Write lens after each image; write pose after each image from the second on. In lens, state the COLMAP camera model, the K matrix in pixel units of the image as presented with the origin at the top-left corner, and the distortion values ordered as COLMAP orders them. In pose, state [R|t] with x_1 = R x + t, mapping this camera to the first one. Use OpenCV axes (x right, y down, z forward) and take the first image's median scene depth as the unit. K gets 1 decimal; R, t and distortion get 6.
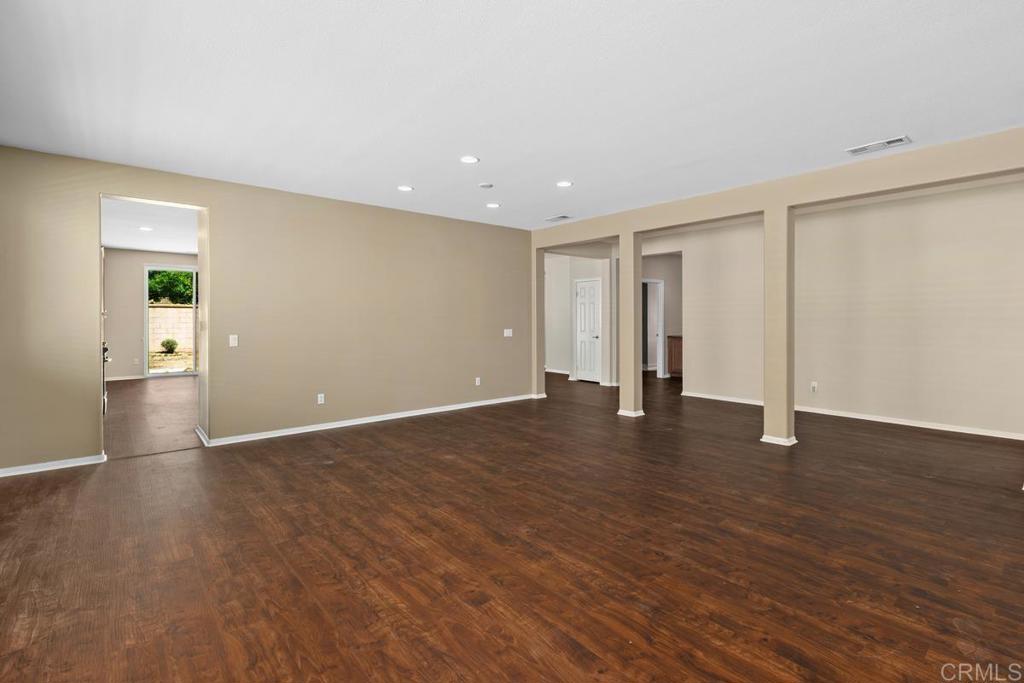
lens RADIAL K [[474.0, 0, 523.2], [0, 474.0, 318.8], [0, 0, 1]] dist [-0.003270, -0.000597]
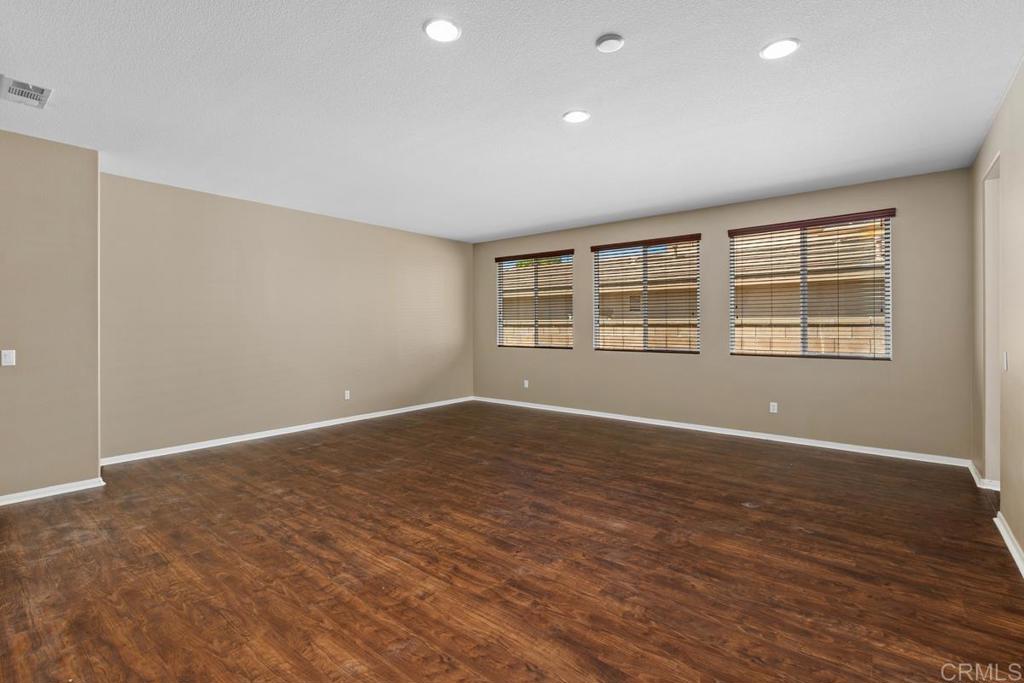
lens RADIAL K [[474.0, 0, 514.1], [0, 474.0, 331.6], [0, 0, 1]] dist [-0.003270, -0.000597]
pose [[-0.986007, 0.005603, -0.166608, 0.128370], [0.003280, 0.999894, 0.014215, -0.002486], [0.166670, 0.013470, -0.985921, 1.965938]]
